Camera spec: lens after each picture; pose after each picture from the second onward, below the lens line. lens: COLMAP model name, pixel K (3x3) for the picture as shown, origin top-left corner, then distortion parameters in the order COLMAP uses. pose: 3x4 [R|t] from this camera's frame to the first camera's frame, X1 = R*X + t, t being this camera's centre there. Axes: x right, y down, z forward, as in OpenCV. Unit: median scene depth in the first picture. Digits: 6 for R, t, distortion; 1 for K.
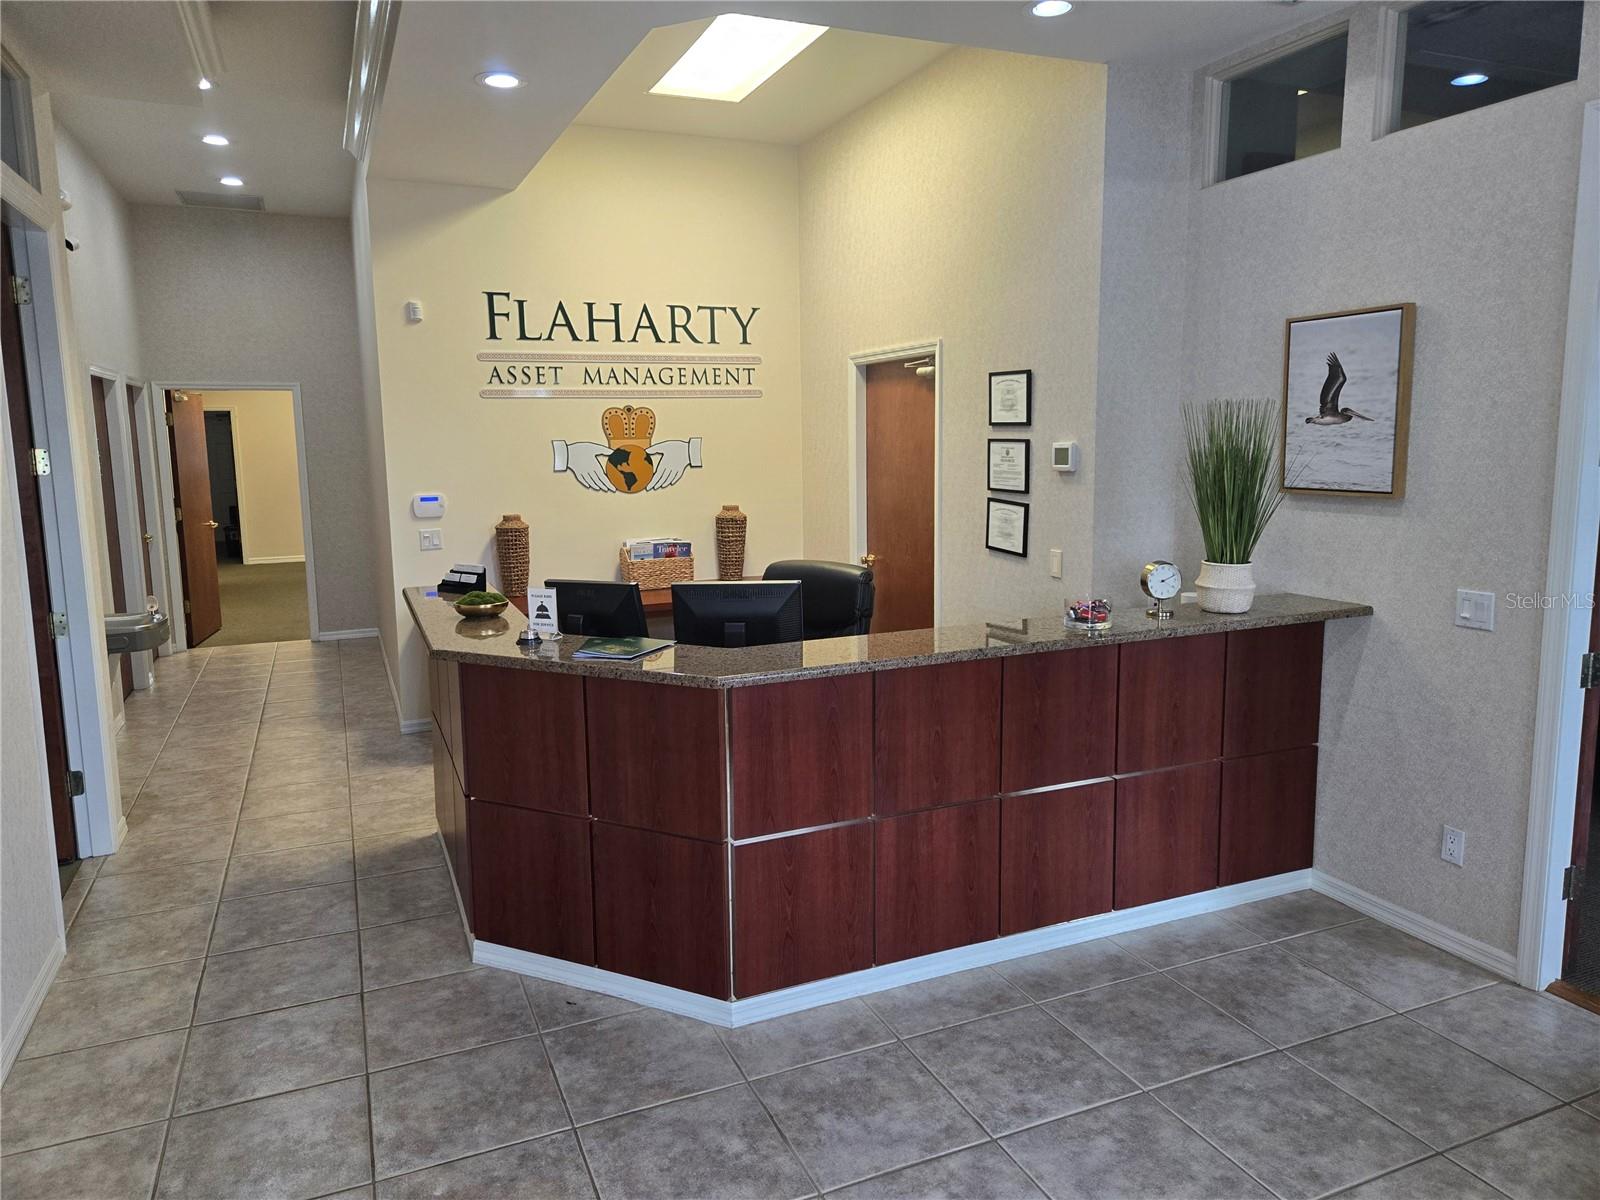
lens RADIAL K [[1065.7, 0, 800.0], [0, 1065.7, 600.0], [0, 0, 1]] dist [0.070842, -0.052357]
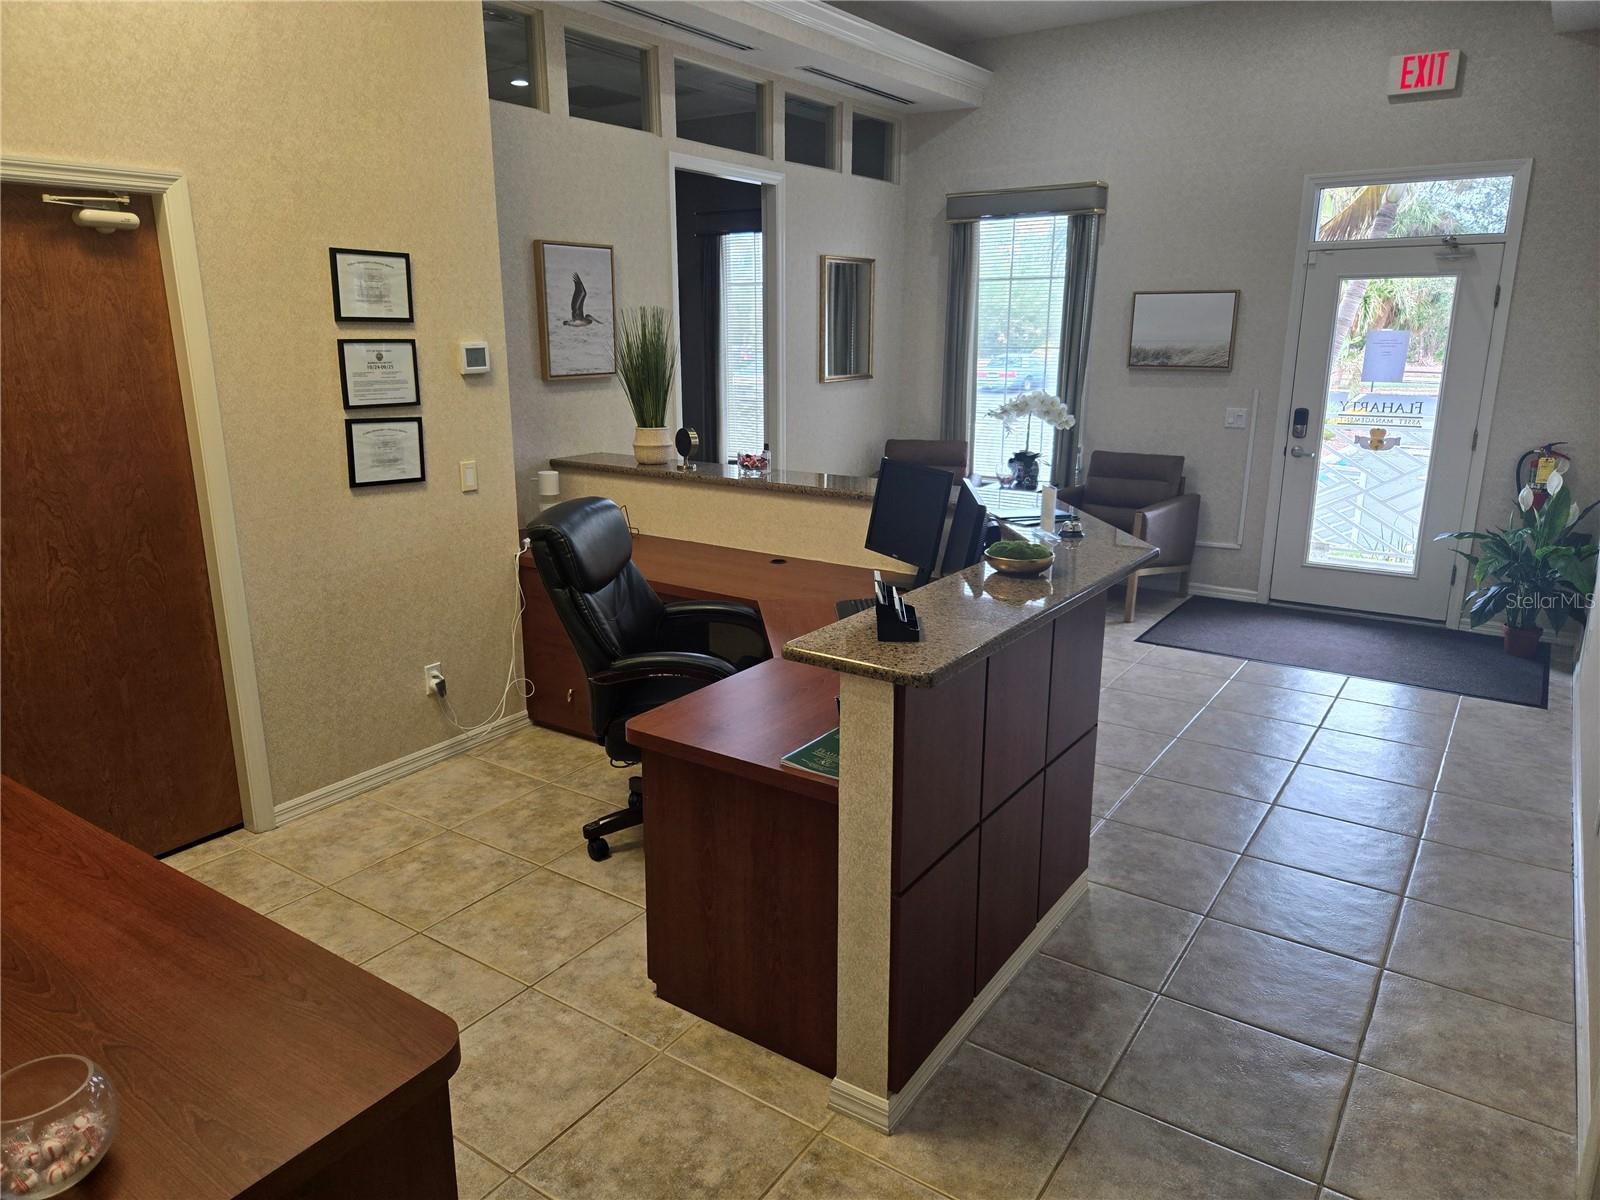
lens RADIAL K [[1065.7, 0, 800.0], [0, 1065.7, 600.0], [0, 0, 1]] dist [0.070842, -0.052357]
pose [[-0.532390, -0.198771, 0.822831, -0.682761], [0.143695, 0.936711, 0.319255, -0.185164], [-0.834214, 0.288205, -0.470133, 1.205471]]
